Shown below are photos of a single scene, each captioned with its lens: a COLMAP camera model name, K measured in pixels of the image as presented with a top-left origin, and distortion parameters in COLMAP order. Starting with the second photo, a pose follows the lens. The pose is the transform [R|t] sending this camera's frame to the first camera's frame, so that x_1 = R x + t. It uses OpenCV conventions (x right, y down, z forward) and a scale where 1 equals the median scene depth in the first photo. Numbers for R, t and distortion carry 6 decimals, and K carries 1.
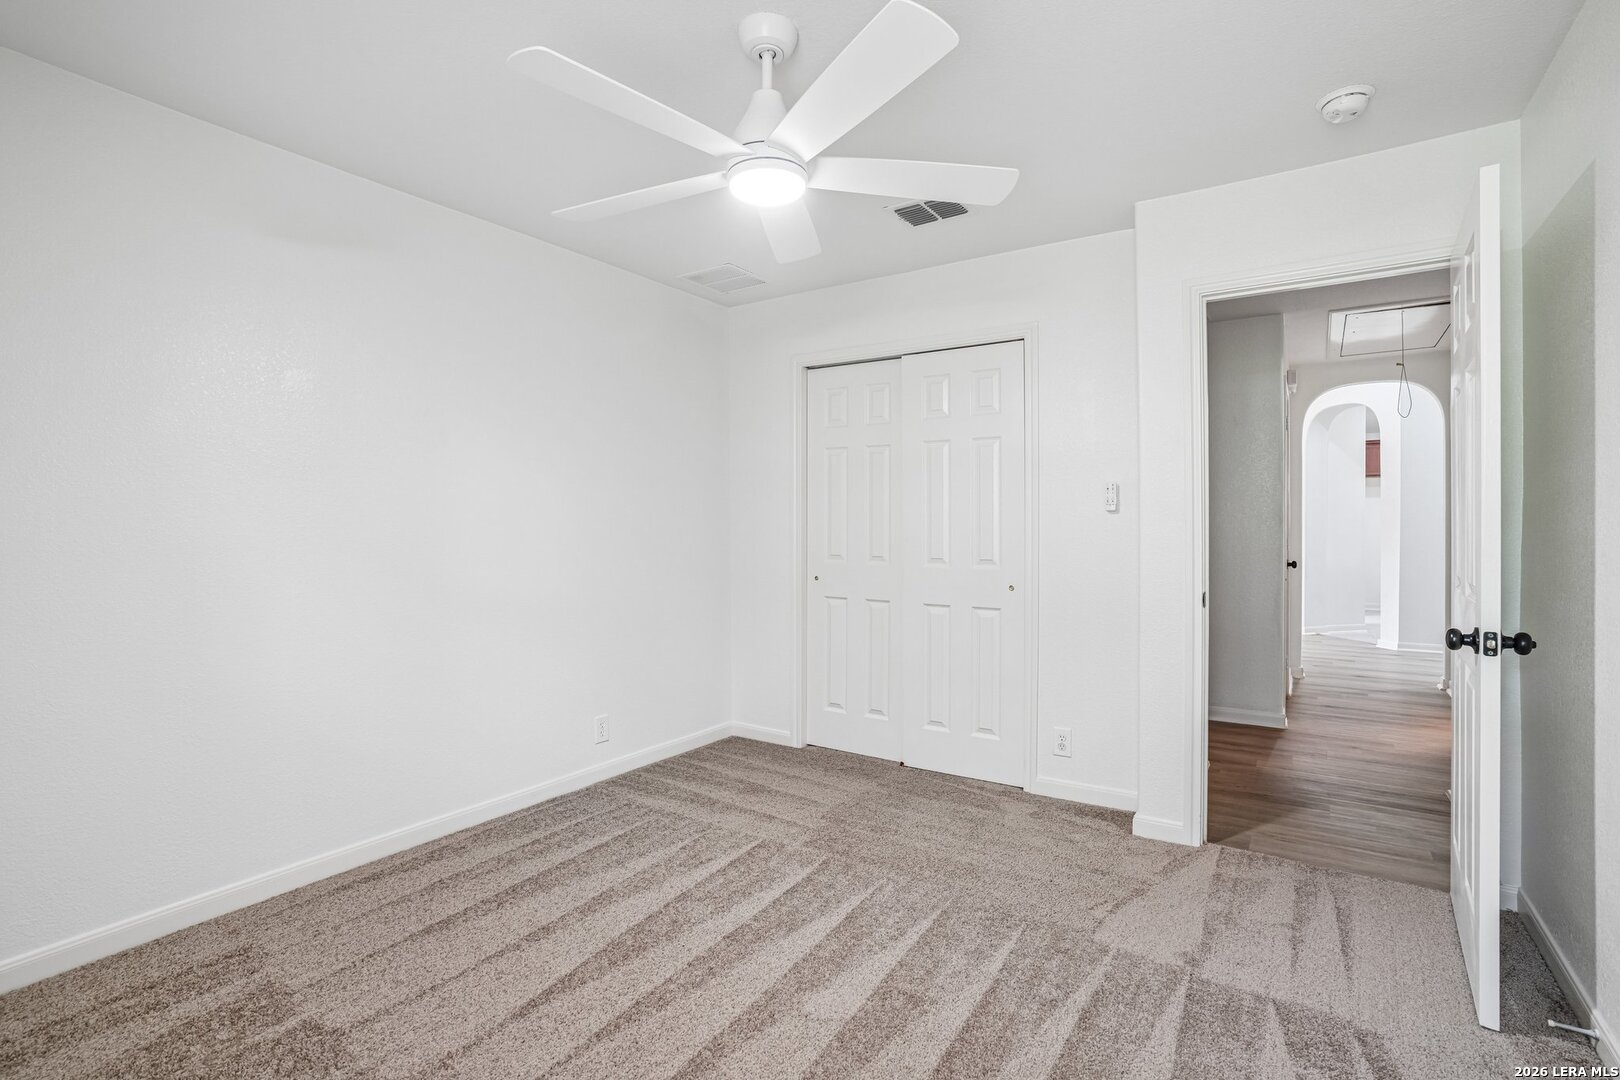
lens RADIAL K [[751.5, 0, 813.2], [0, 751.5, 528.3], [0, 0, 1]] dist [-0.031346, 0.006075]
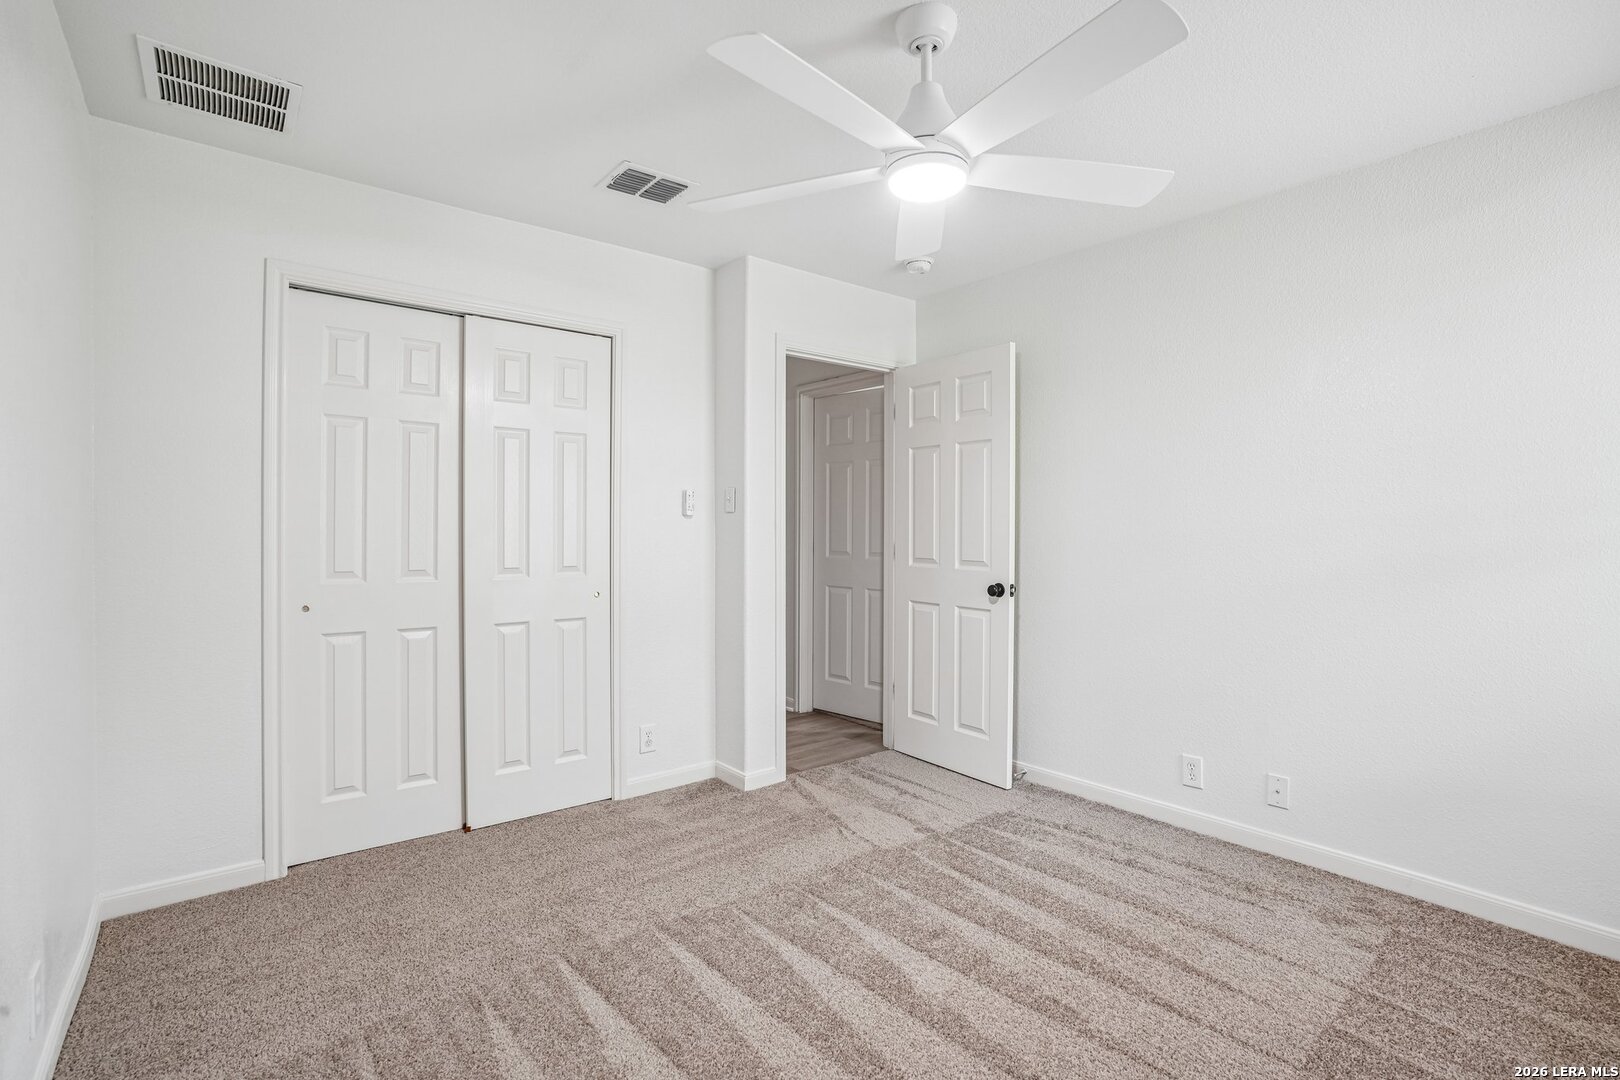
lens RADIAL K [[751.5, 0, 814.9], [0, 751.5, 533.0], [0, 0, 1]] dist [-0.031346, 0.006075]
pose [[0.313205, -0.005410, 0.949670, -0.685917], [0.001627, 0.999985, 0.005160, -0.003752], [-0.949684, -0.000071, 0.313209, 0.542765]]
